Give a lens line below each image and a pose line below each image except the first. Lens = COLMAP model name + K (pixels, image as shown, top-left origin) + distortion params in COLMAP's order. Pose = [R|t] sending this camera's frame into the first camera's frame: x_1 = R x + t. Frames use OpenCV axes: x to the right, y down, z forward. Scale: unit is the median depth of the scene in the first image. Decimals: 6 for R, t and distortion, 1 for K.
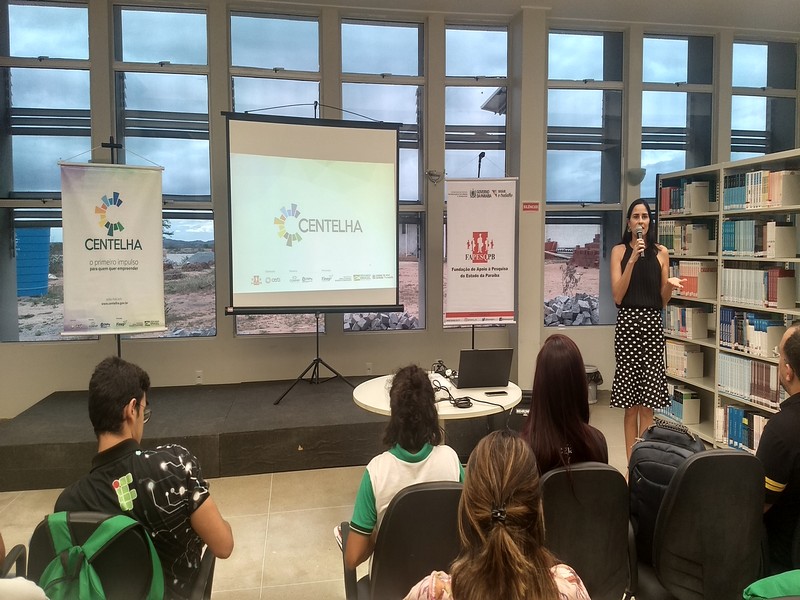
lens RADIAL K [[598.1, 0, 404.5], [0, 598.1, 288.3], [0, 0, 1]] dist [0.124648, -0.185896]
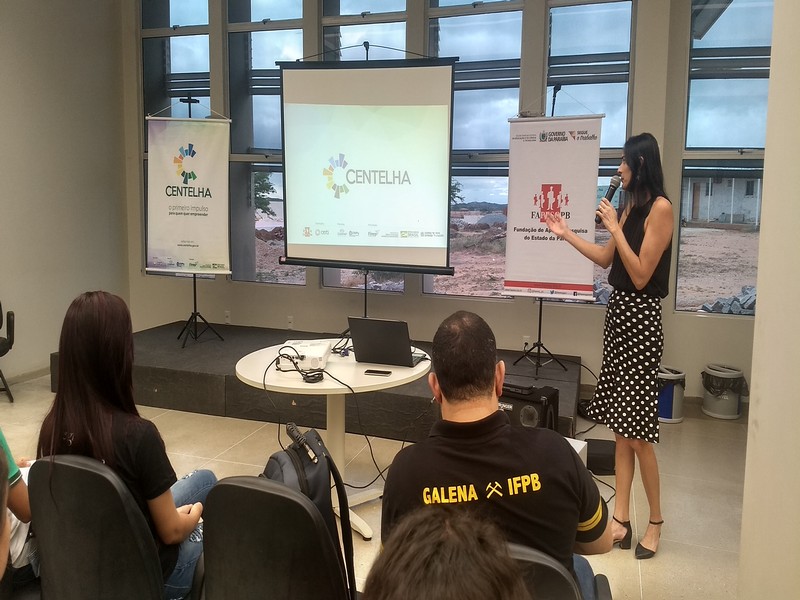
lens RADIAL K [[598.1, 0, 398.3], [0, 598.1, 278.6], [0, 0, 1]] dist [0.124648, -0.185896]
pose [[0.884010, 0.078818, -0.460776, 0.333806], [-0.059703, 0.996648, 0.055940, -0.000018], [0.463641, -0.021941, 0.885752, 0.180145]]
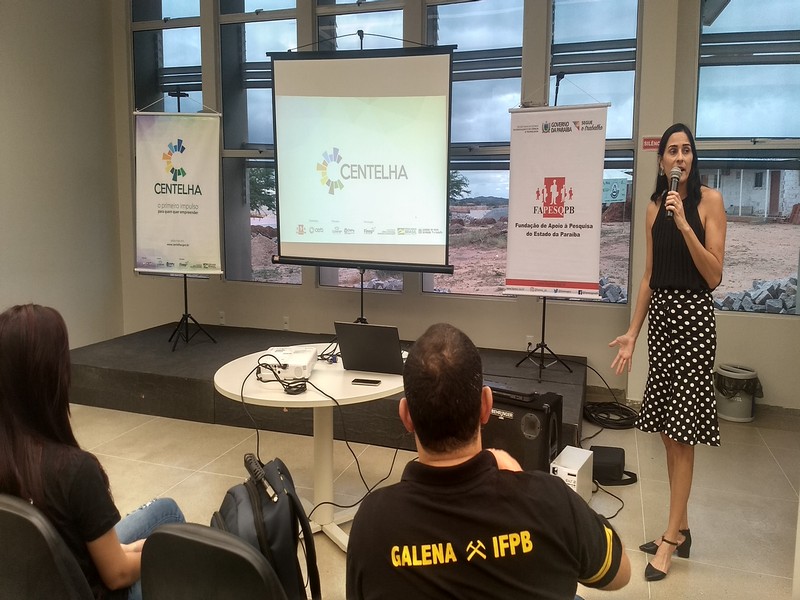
lens RADIAL K [[598.1, 0, 397.2], [0, 598.1, 277.4], [0, 0, 1]] dist [0.124648, -0.185896]
pose [[0.878991, 0.074775, -0.470939, 0.328127], [-0.051320, 0.996726, 0.062471, -0.004018], [0.474068, -0.030742, 0.879951, 0.218693]]
